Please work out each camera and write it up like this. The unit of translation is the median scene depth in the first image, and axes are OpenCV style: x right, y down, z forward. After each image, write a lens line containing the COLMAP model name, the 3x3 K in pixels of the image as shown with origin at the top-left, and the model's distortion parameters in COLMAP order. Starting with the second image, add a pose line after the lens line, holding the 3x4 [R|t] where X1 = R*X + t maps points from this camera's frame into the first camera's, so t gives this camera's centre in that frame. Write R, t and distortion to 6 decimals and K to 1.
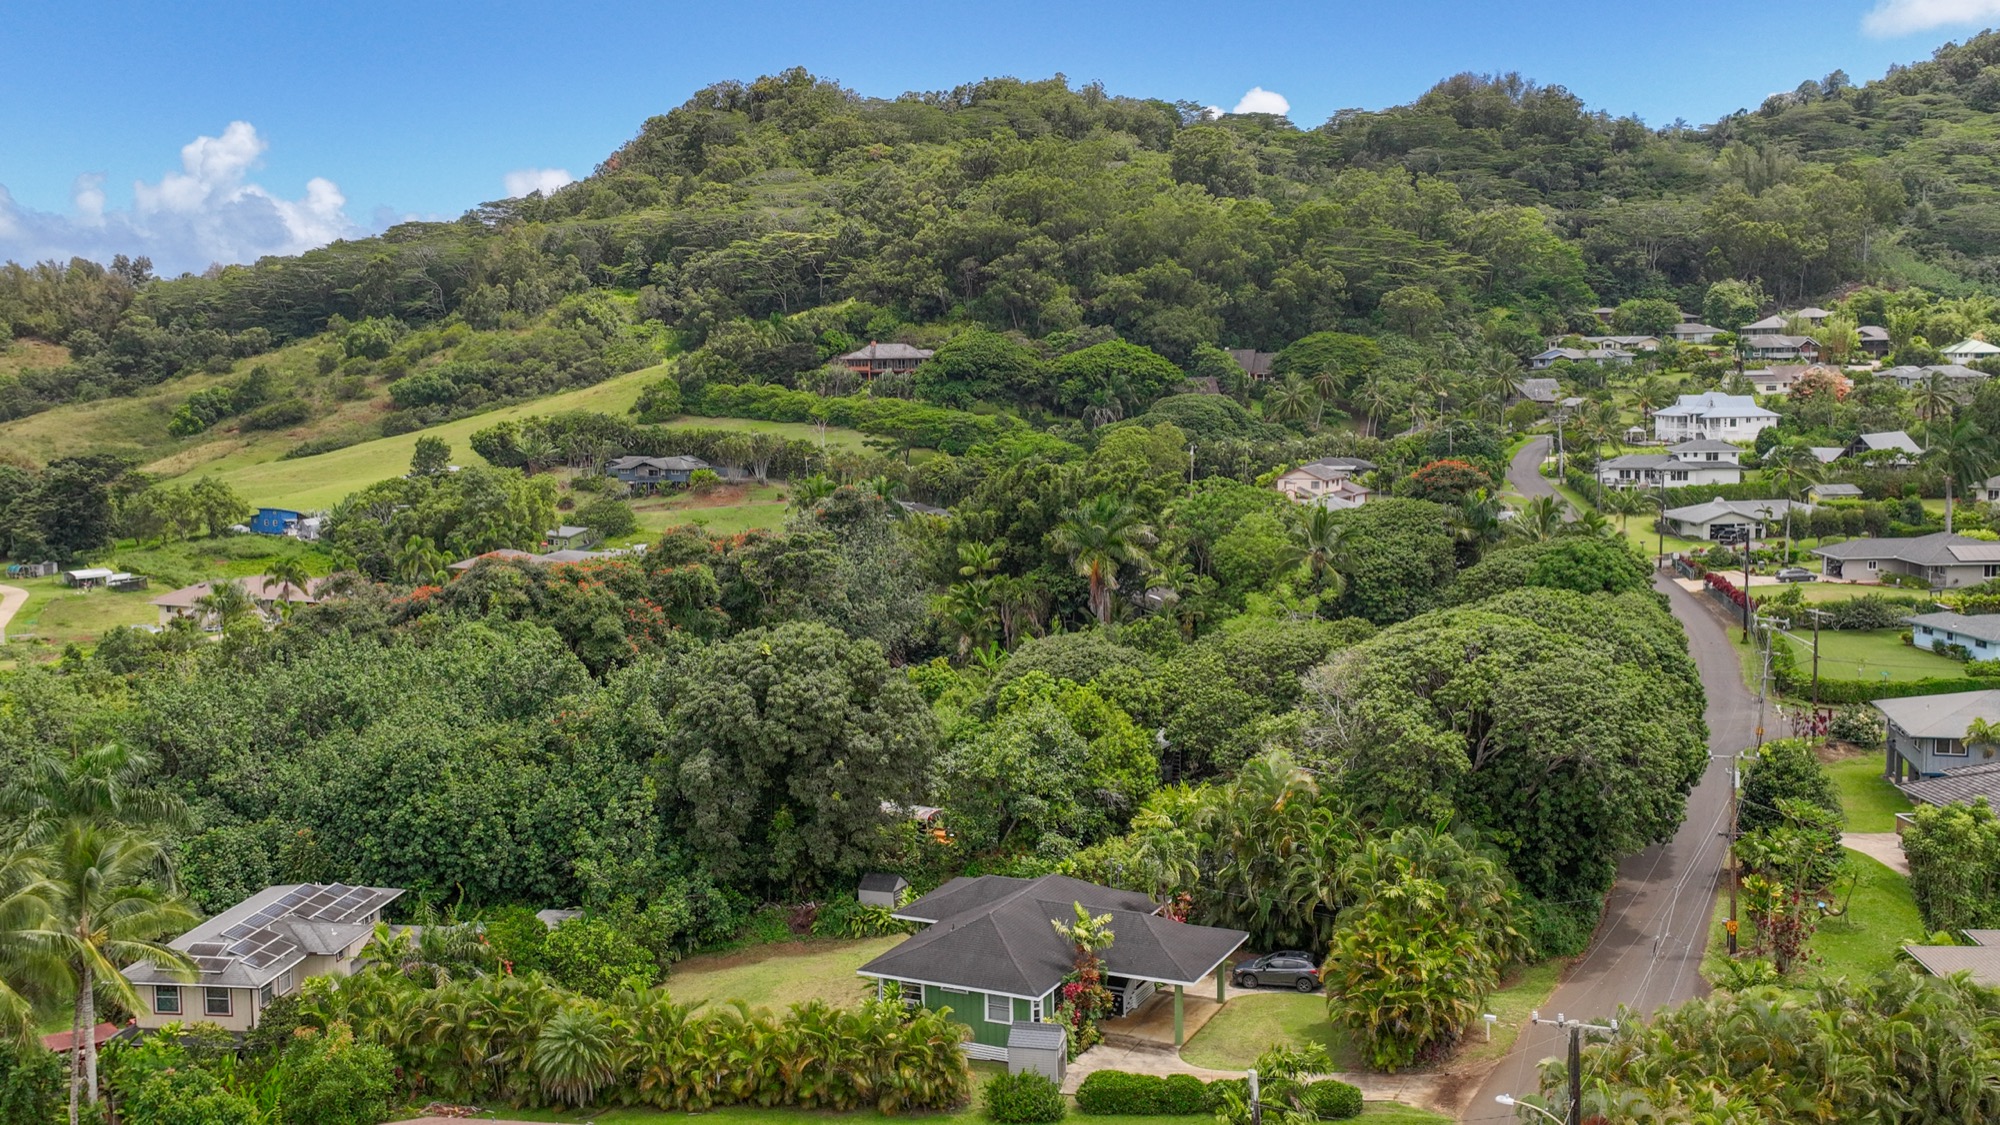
lens RADIAL K [[1877.9, 0, 1000.0], [0, 1877.9, 562.5], [0, 0, 1]] dist [0.006367, -0.003892]
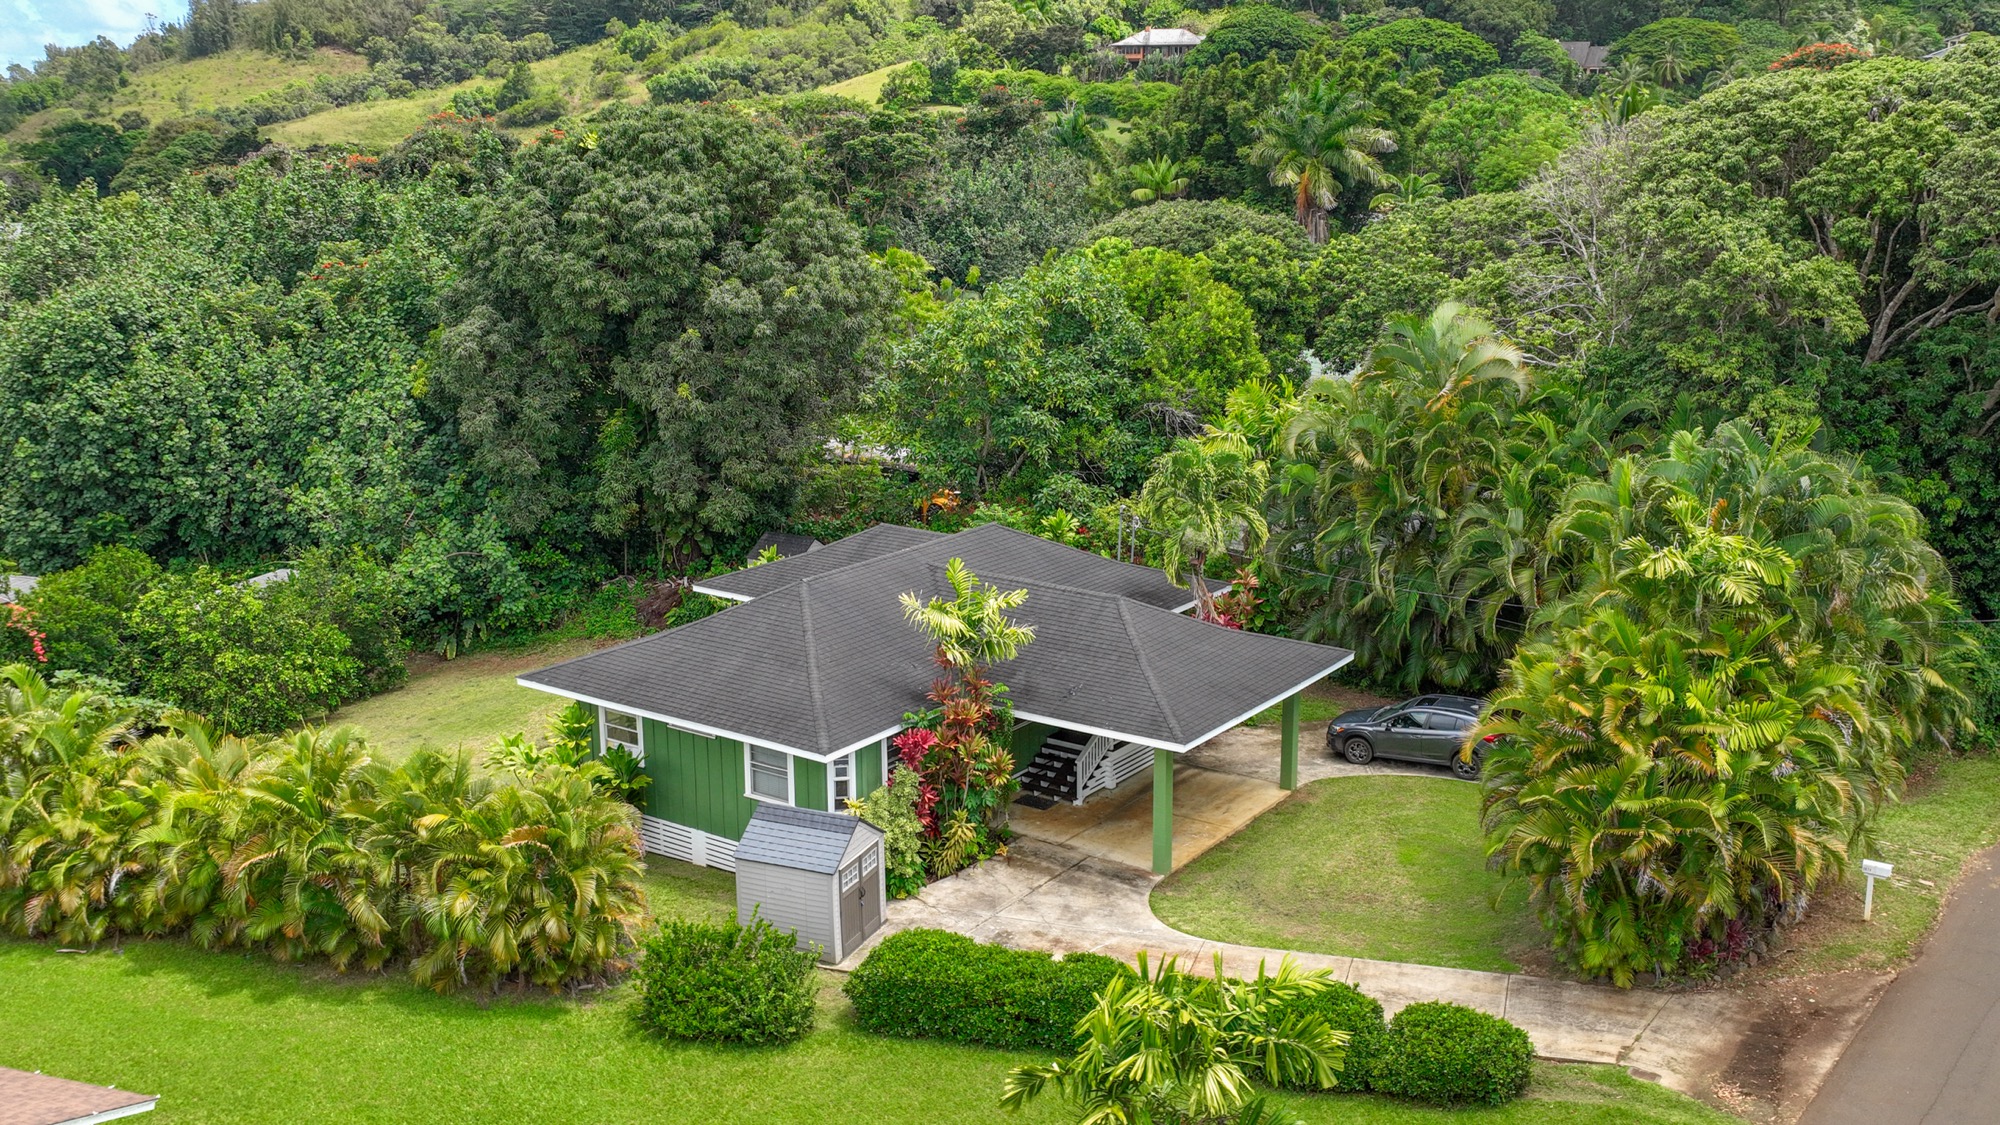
lens RADIAL K [[1877.9, 0, 1000.0], [0, 1877.9, 562.5], [0, 0, 1]] dist [0.006367, -0.003892]
pose [[0.986090, 0.047315, -0.159338, 0.106001], [-0.025756, 0.990545, 0.134746, 0.099405], [0.164207, -0.128768, 0.977985, 0.459037]]
